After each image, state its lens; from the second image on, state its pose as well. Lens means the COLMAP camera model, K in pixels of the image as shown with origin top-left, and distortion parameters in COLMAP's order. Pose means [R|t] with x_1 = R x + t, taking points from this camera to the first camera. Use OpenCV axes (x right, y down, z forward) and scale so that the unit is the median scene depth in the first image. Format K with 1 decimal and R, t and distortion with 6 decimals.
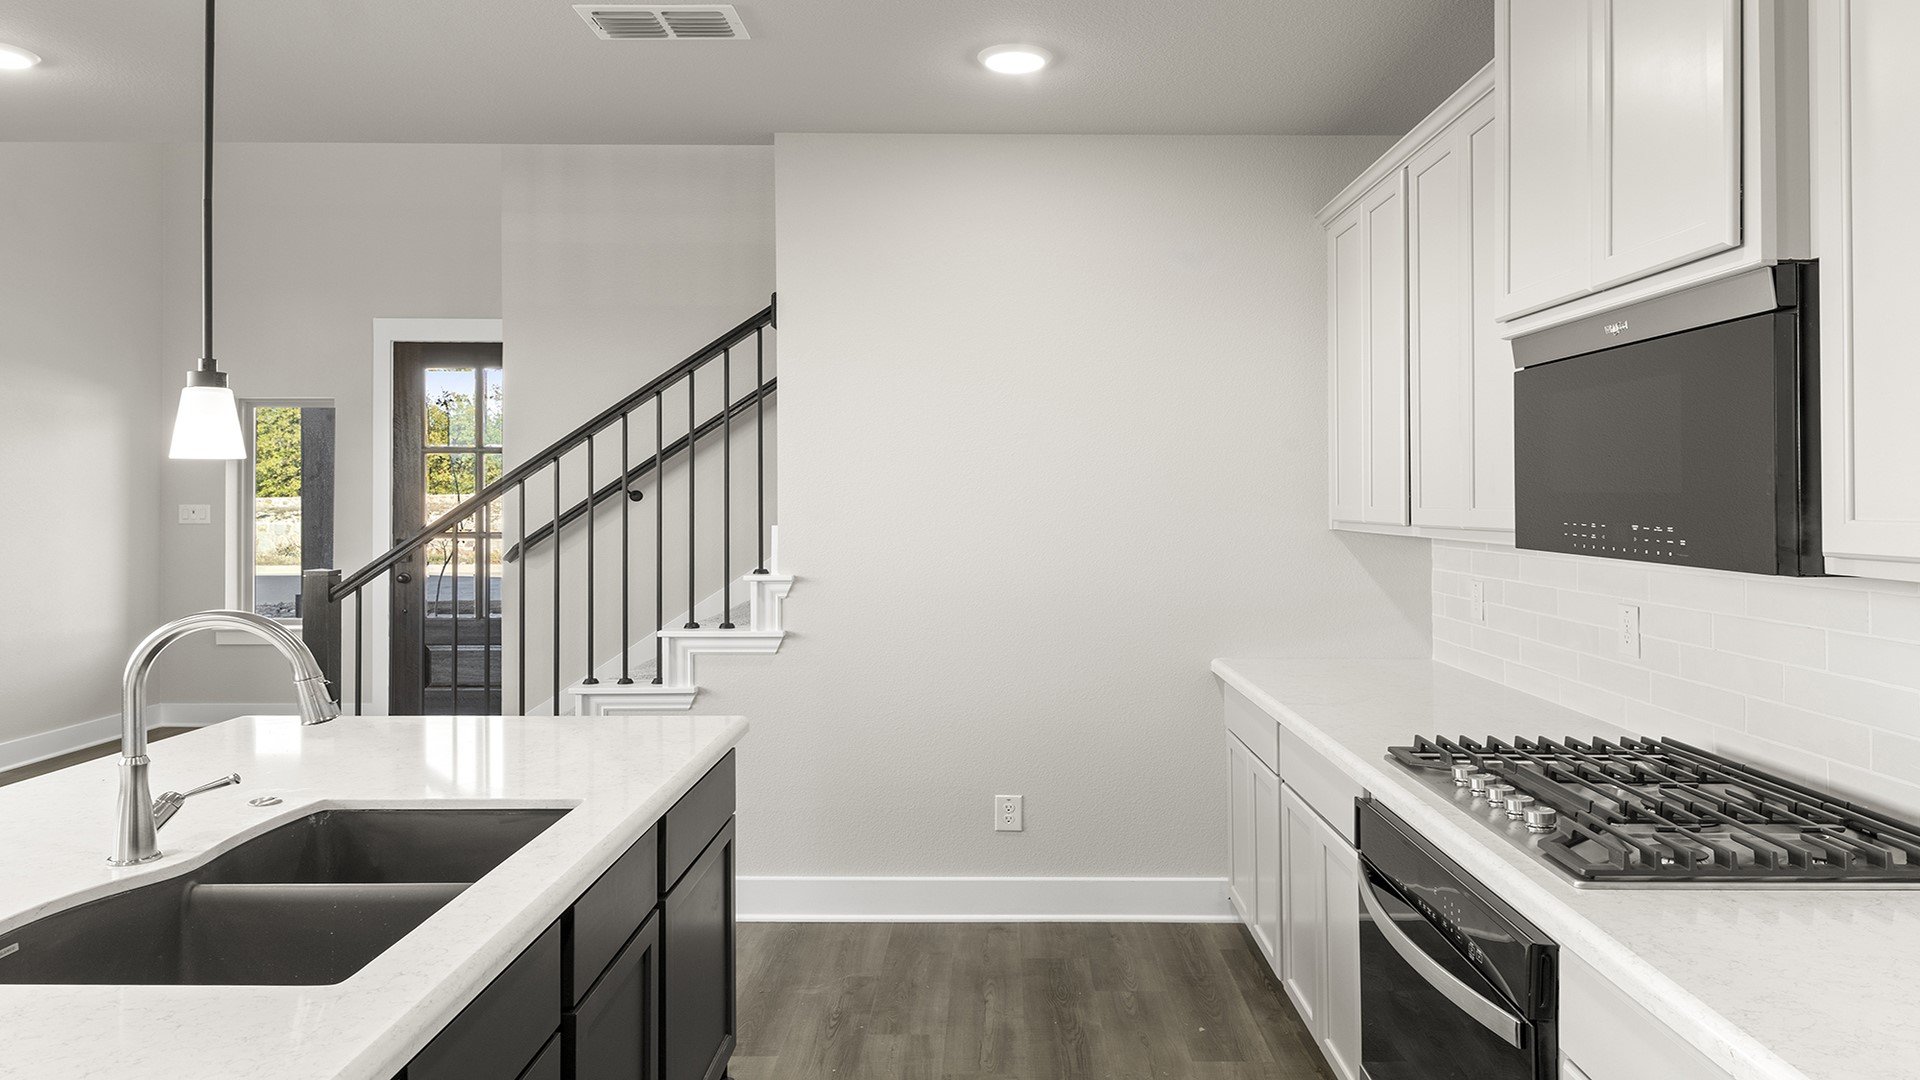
lens RADIAL K [[1211.8, 0, 1020.3], [0, 1211.8, 484.9], [0, 0, 1]] dist [0.008662, 0.003366]
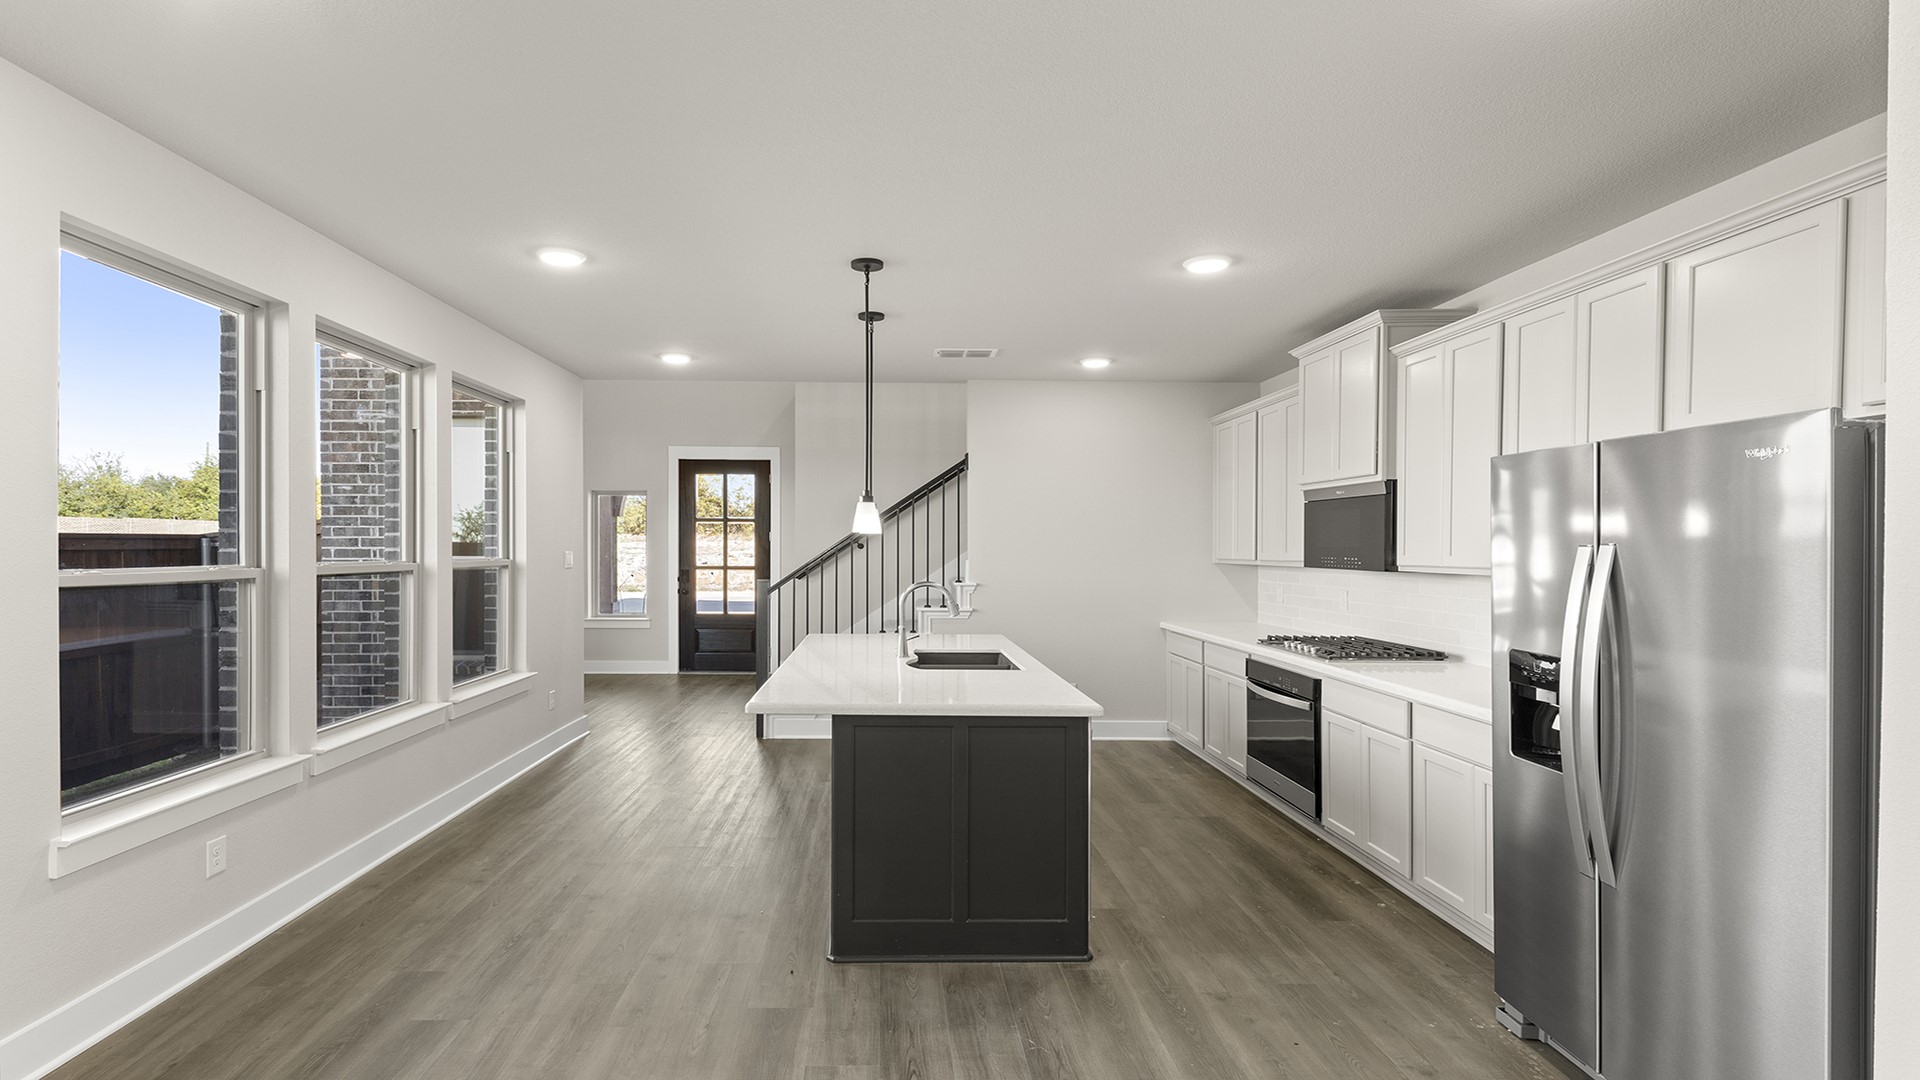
lens RADIAL K [[887.8, 0, 975.1], [0, 887.8, 553.5], [0, 0, 1]] dist [0.006362, 0.000230]
pose [[0.998044, 0.002217, 0.062472, -0.429991], [-0.003382, 0.999822, 0.018561, -0.012093], [-0.062420, -0.018736, 0.997874, -0.893412]]
